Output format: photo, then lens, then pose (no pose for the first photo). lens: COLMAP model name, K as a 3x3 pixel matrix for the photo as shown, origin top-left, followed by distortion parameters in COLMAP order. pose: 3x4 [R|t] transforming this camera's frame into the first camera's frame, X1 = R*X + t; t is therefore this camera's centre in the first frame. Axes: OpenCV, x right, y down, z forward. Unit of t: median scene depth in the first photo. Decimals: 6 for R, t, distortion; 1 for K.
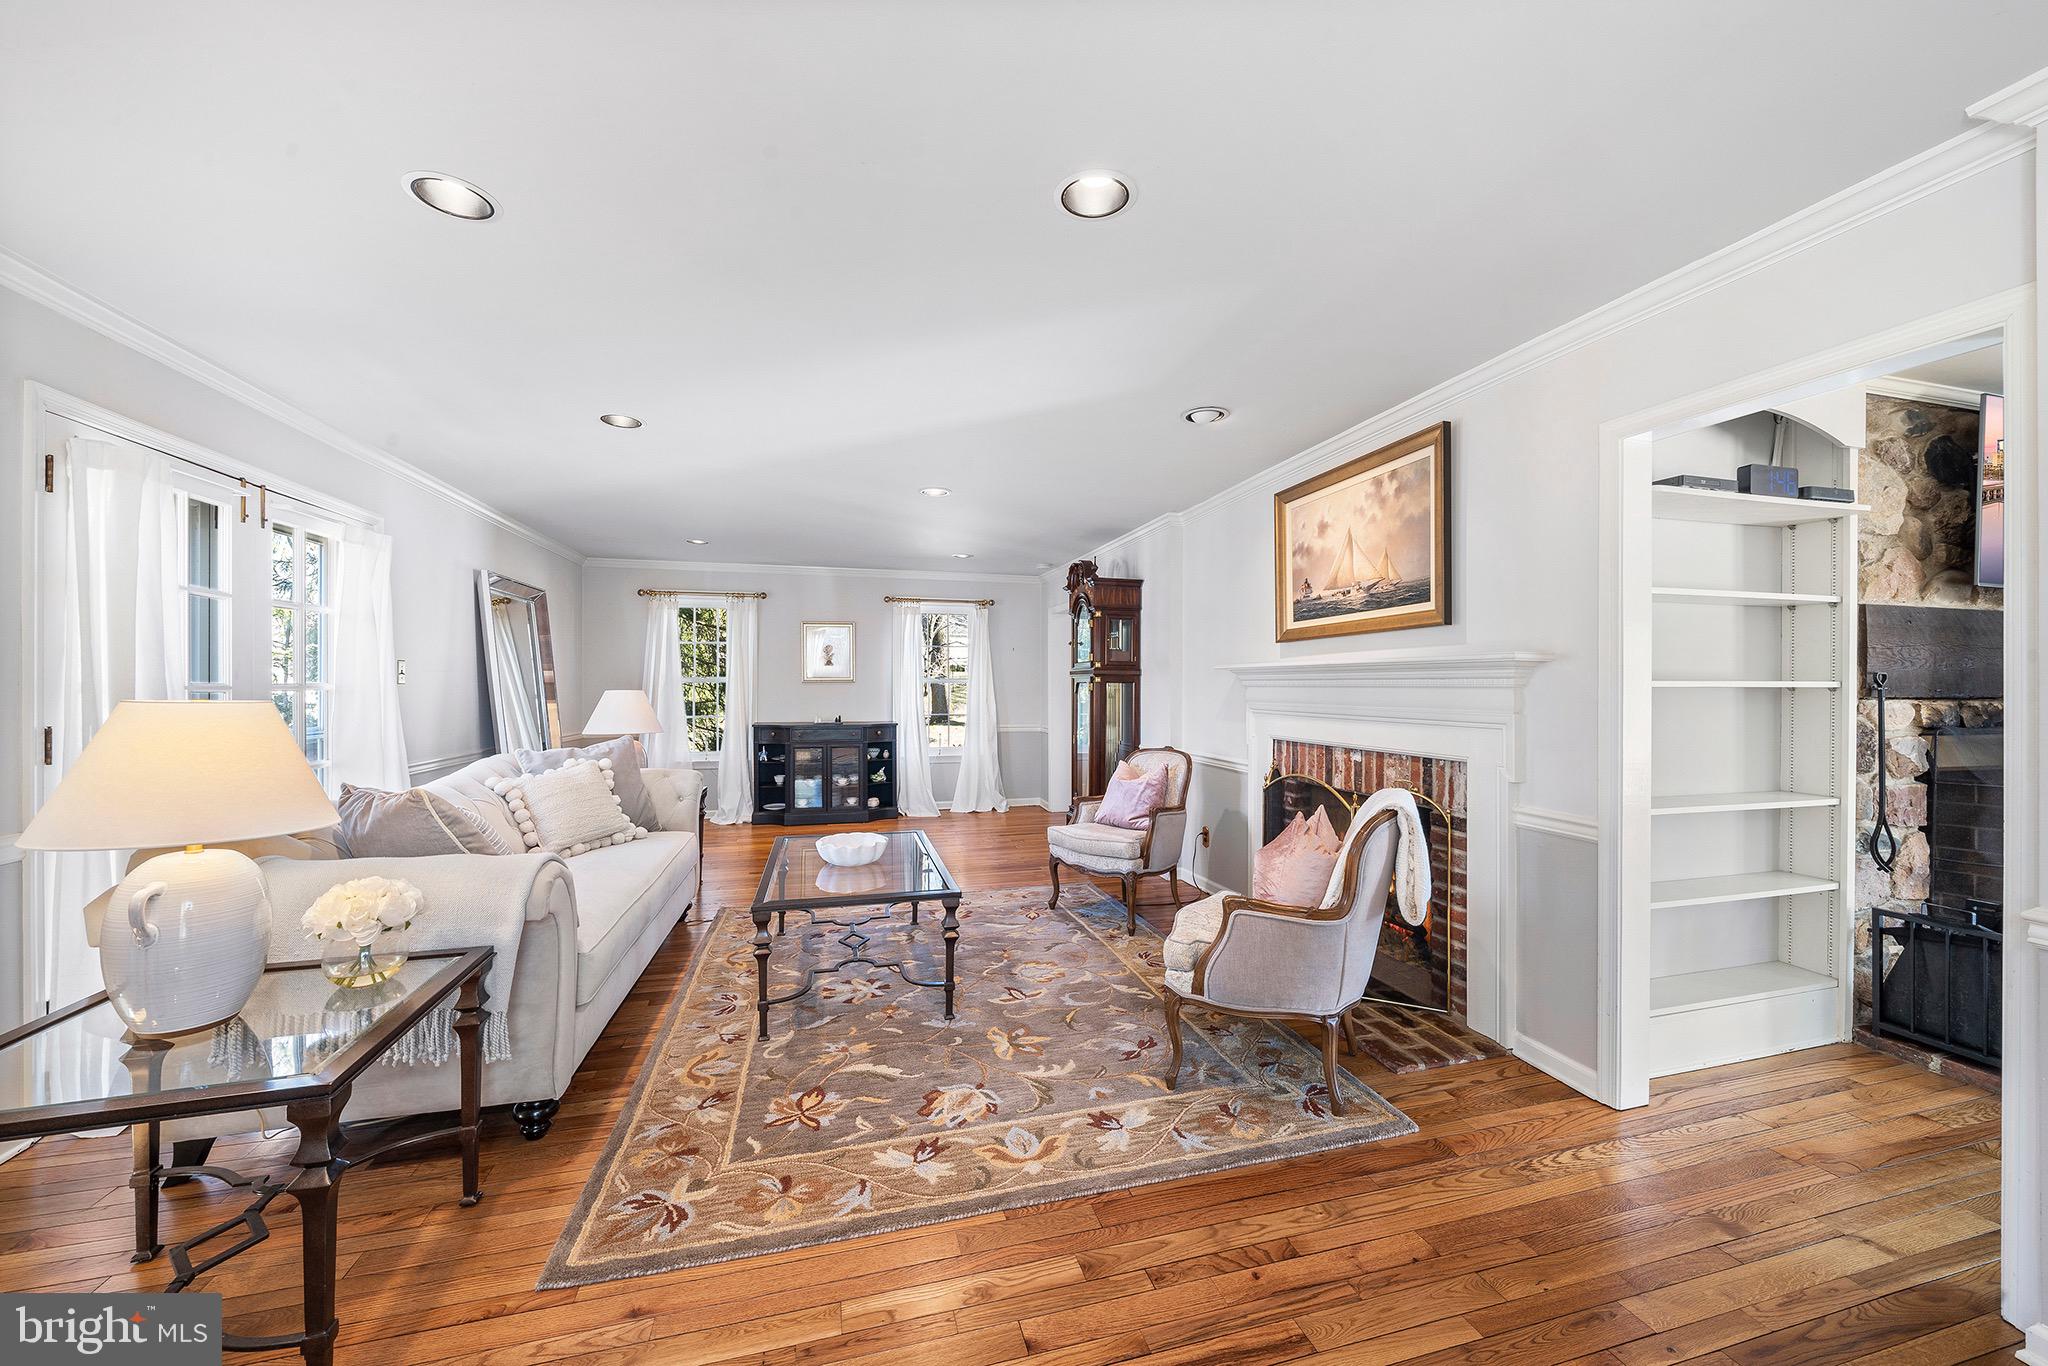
lens RADIAL K [[774.1, 0, 1033.4], [0, 774.1, 683.8], [0, 0, 1]] dist [-0.002608, -0.000229]
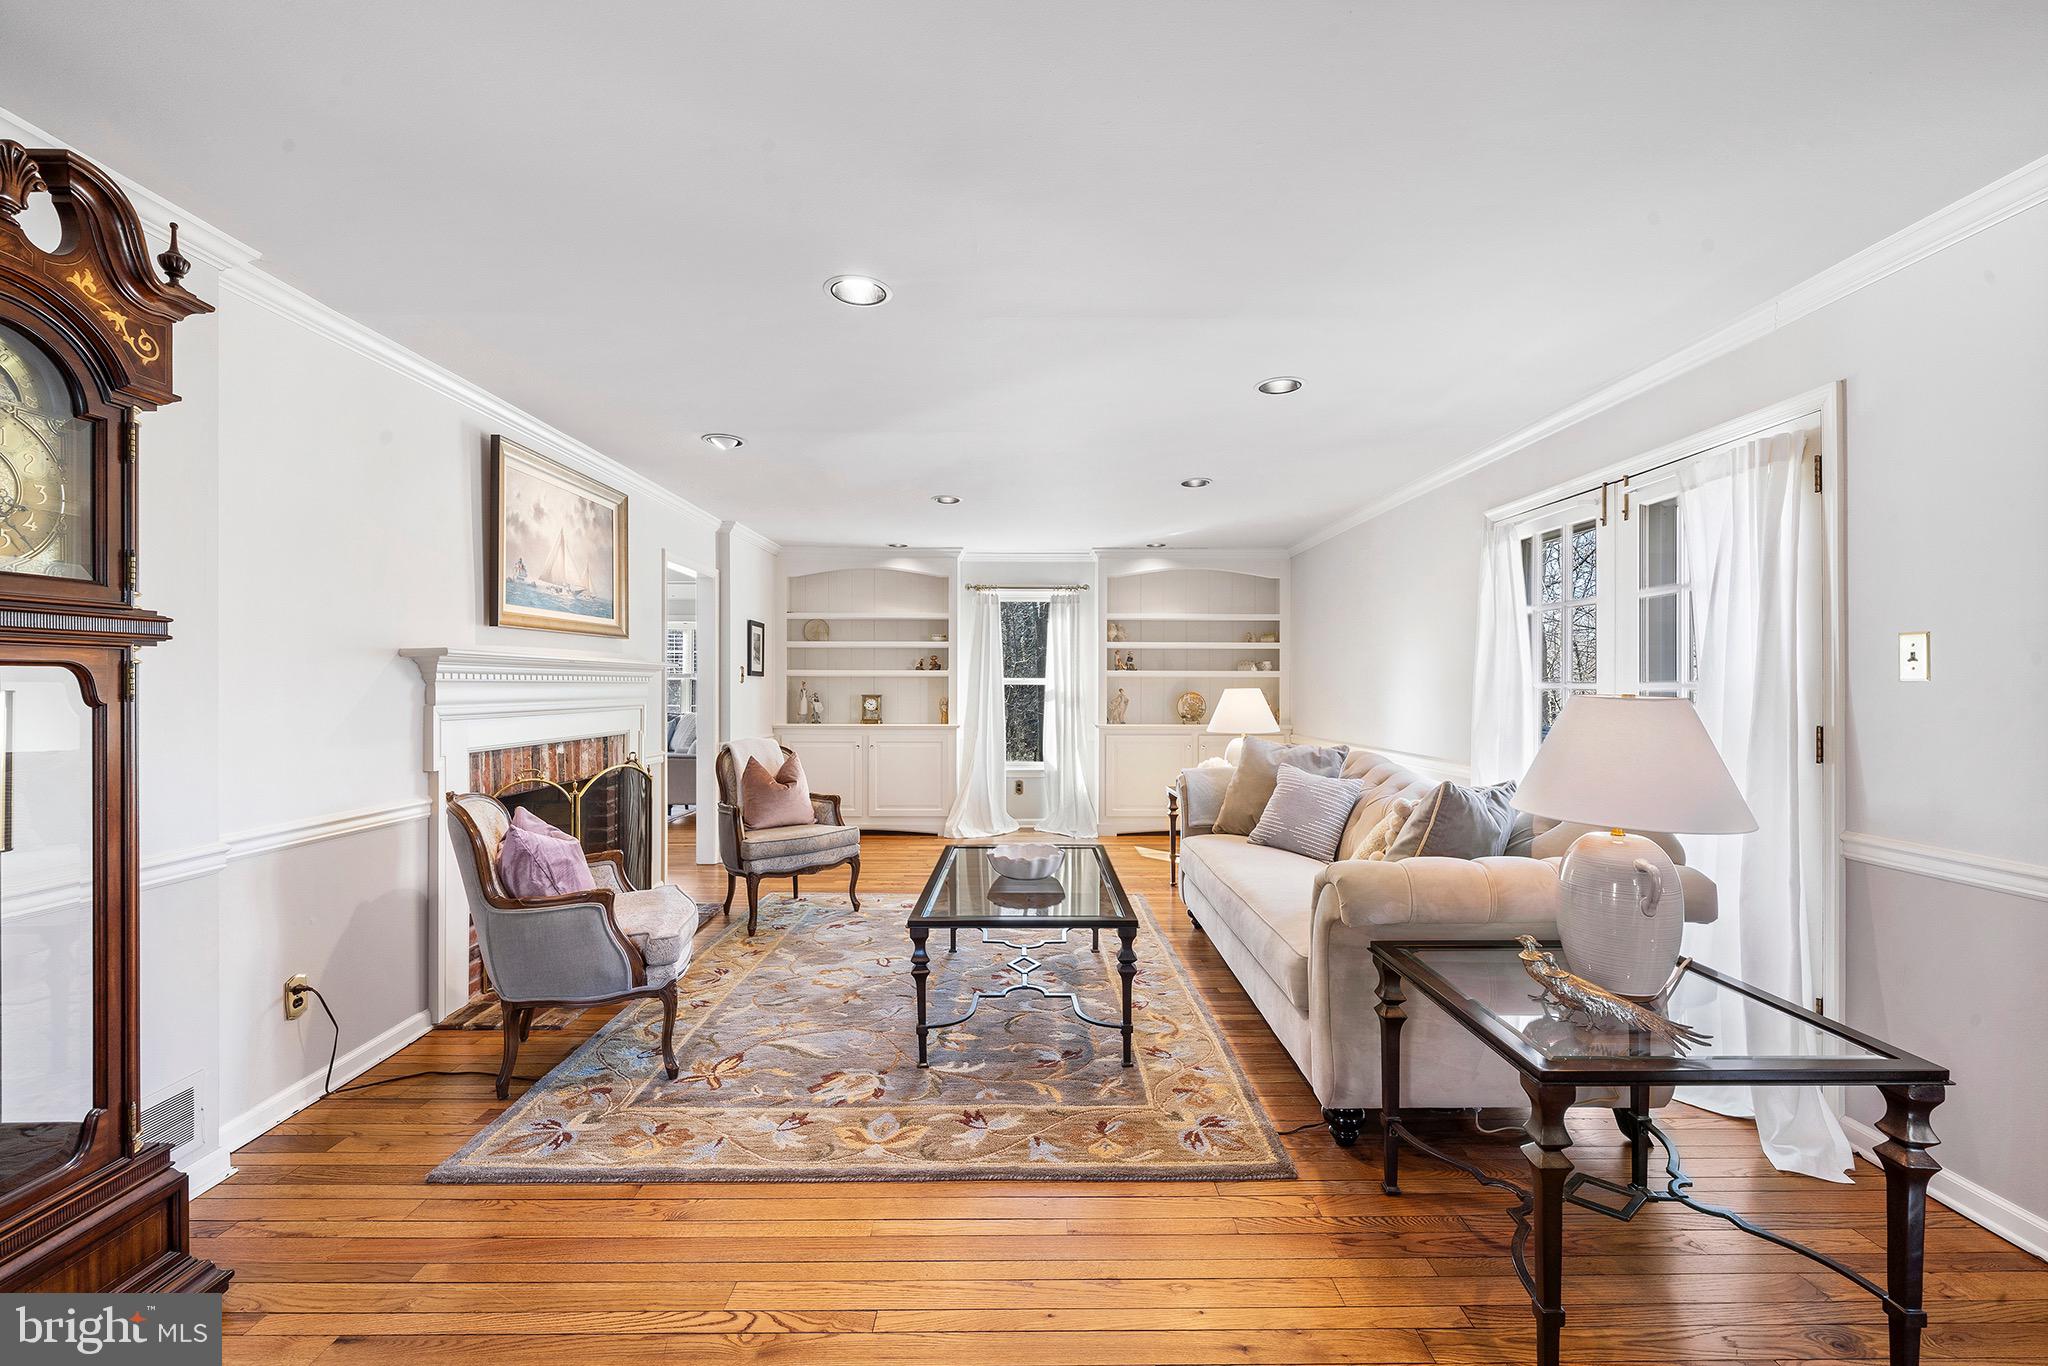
lens RADIAL K [[814.5, 0, 1024.0], [0, 814.5, 683.0], [0, 0, 1]] dist [0.003036, 0.000080]
pose [[-0.966043, -0.003367, 0.258360, -0.459371], [-0.004258, 0.999987, -0.002890, 0.005012], [-0.258347, -0.003892, -0.966044, 1.853639]]
